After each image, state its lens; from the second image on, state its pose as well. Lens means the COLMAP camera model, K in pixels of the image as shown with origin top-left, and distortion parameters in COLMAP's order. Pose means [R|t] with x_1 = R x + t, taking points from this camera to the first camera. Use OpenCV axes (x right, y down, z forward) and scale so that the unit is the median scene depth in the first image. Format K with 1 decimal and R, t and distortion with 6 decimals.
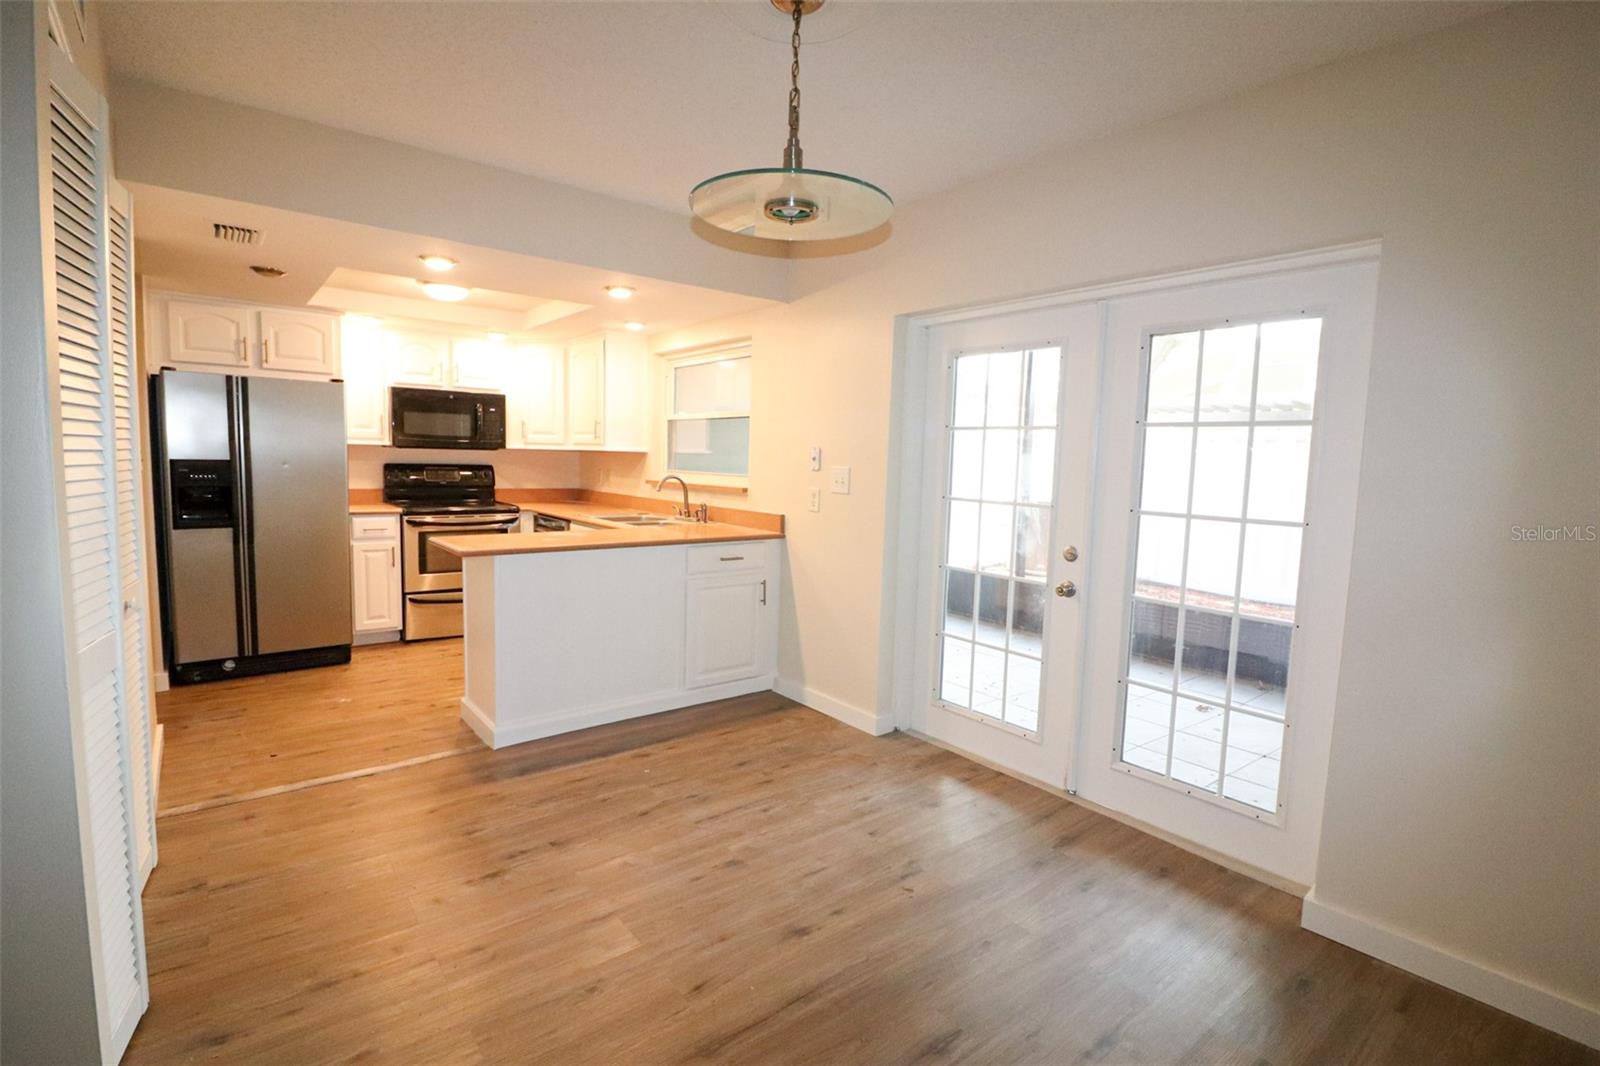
lens RADIAL K [[746.4, 0, 799.6], [0, 746.4, 529.2], [0, 0, 1]] dist [0.000405, -0.013674]
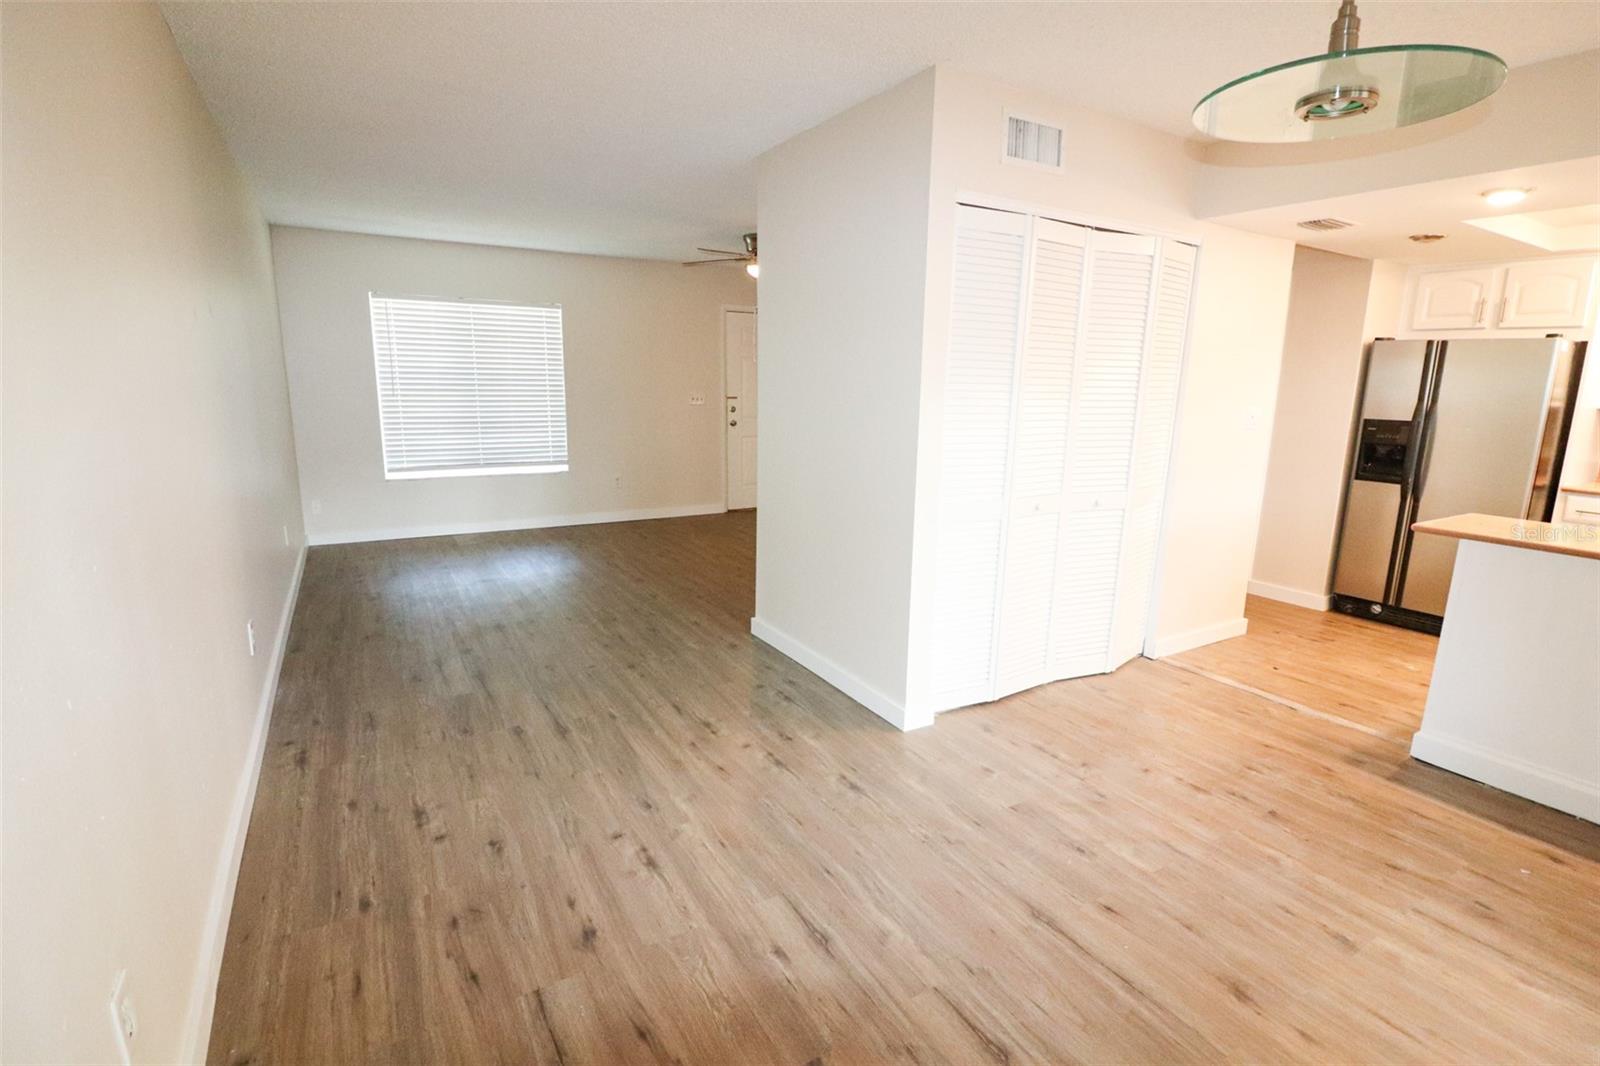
lens RADIAL K [[746.4, 0, 799.6], [0, 746.4, 529.2], [0, 0, 1]] dist [0.000405, -0.013674]
pose [[-0.137021, 0.166530, -0.976470, 0.431796], [-0.117823, 0.976029, 0.182988, -0.034156], [0.983536, 0.140124, -0.114116, 0.290816]]
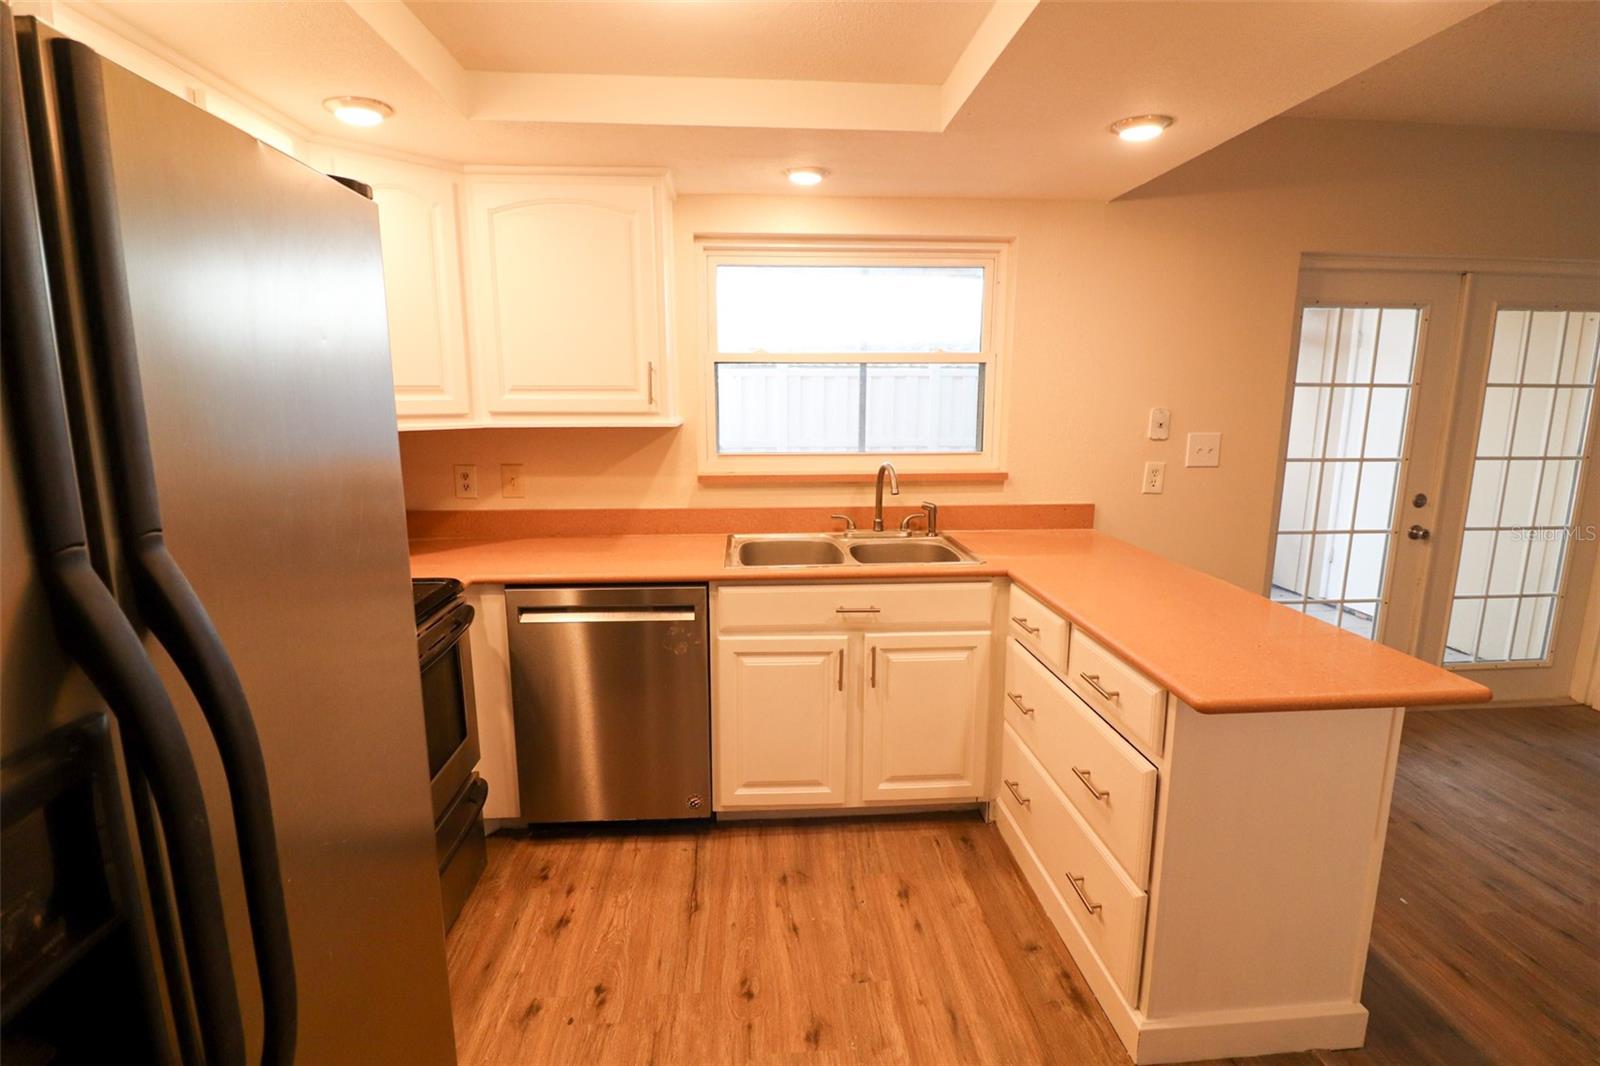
lens RADIAL K [[740.4, 0, 793.6], [0, 740.4, 526.4], [0, 0, 1]] dist [0.000026, -0.012212]
pose [[0.573351, -0.173662, 0.800694, -0.821616], [0.095605, 0.984783, 0.145130, -0.138262], [-0.813713, -0.006660, 0.581229, 0.868103]]
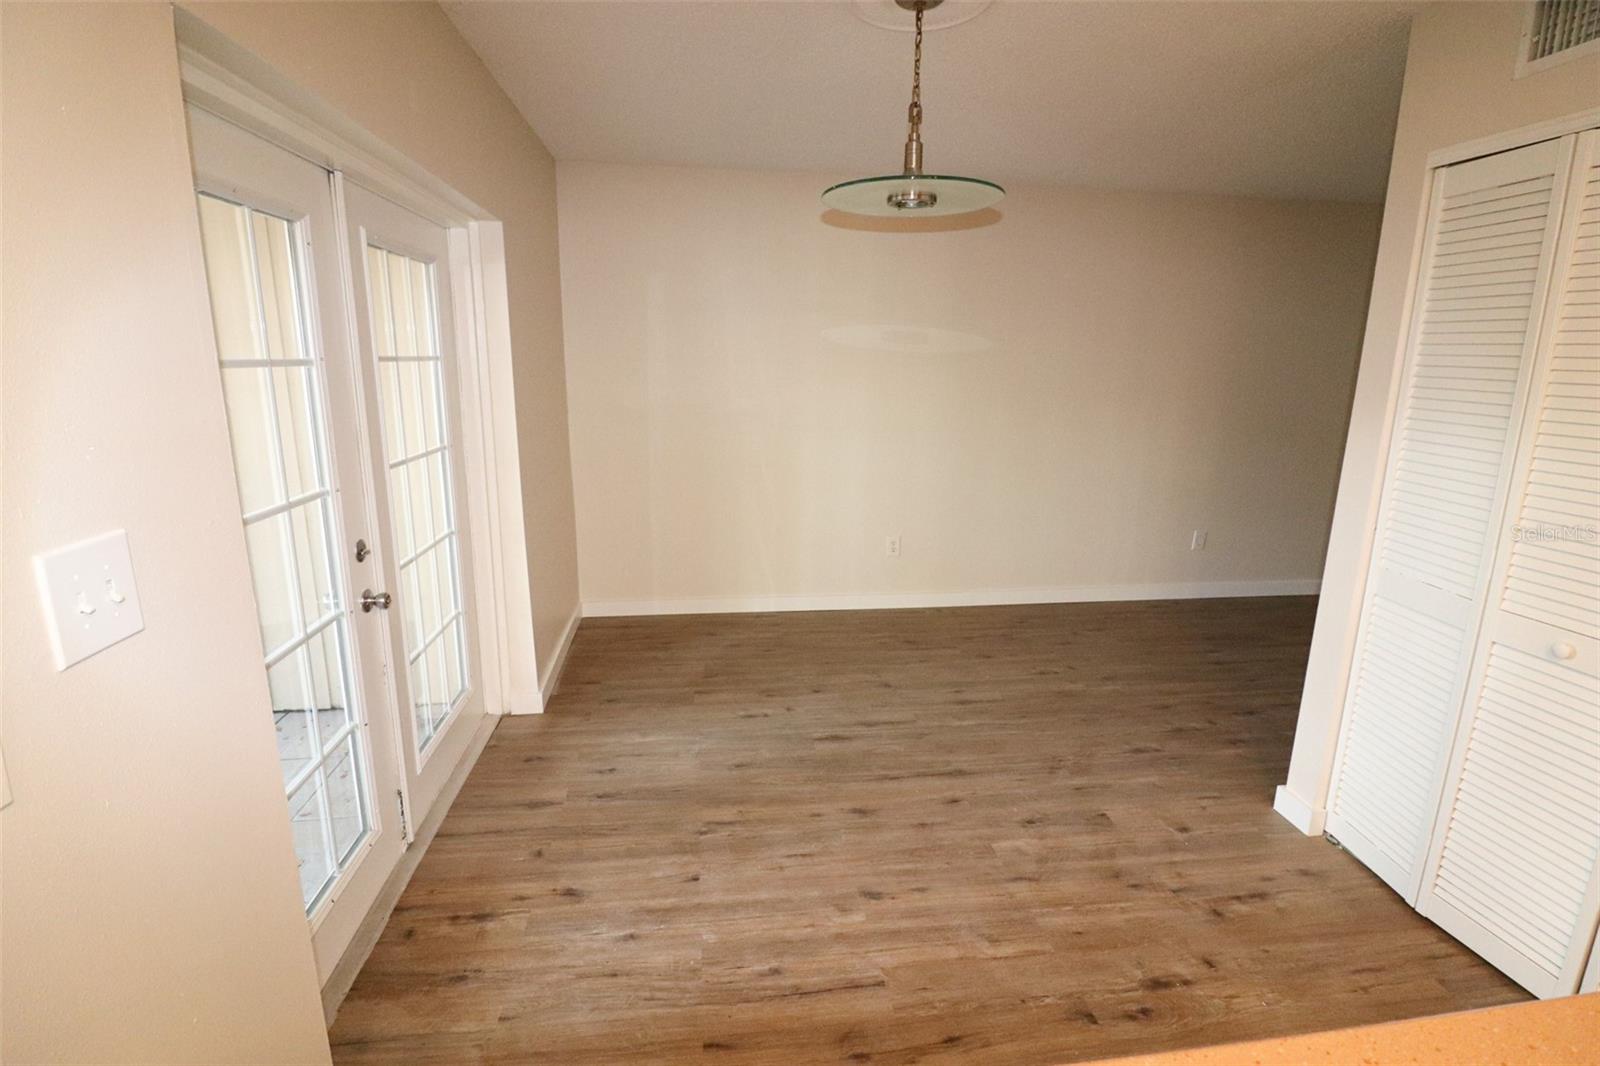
lens RADIAL K [[746.4, 0, 799.6], [0, 746.4, 529.2], [0, 0, 1]] dist [0.000405, -0.013674]
pose [[-0.854505, -0.155280, 0.495691, -0.243345], [0.012712, 0.947736, 0.318801, -0.153581], [-0.519288, 0.278719, -0.807871, 1.033874]]
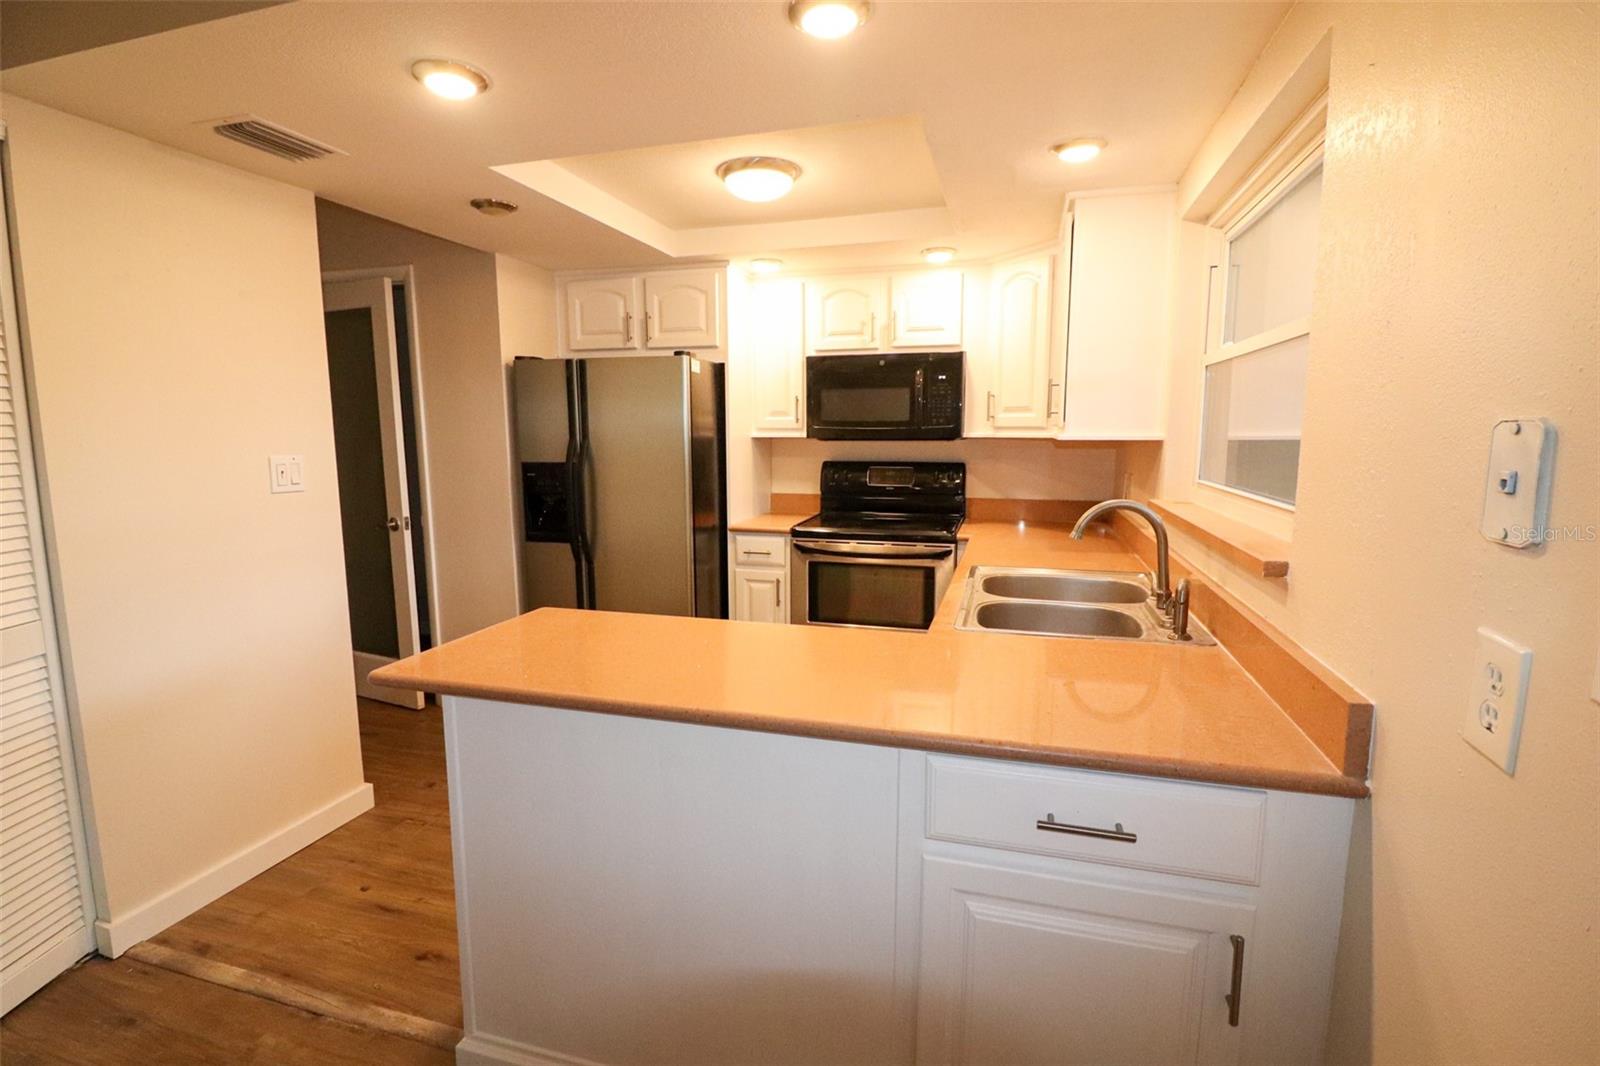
lens RADIAL K [[747.8, 0, 792.3], [0, 747.8, 532.6], [0, 0, 1]] dist [0.000410, -0.000061]
pose [[0.572311, 0.083036, -0.815822, 0.067415], [-0.059960, 0.996434, 0.059356, -0.082522], [0.817841, 0.014947, 0.575249, 0.753248]]
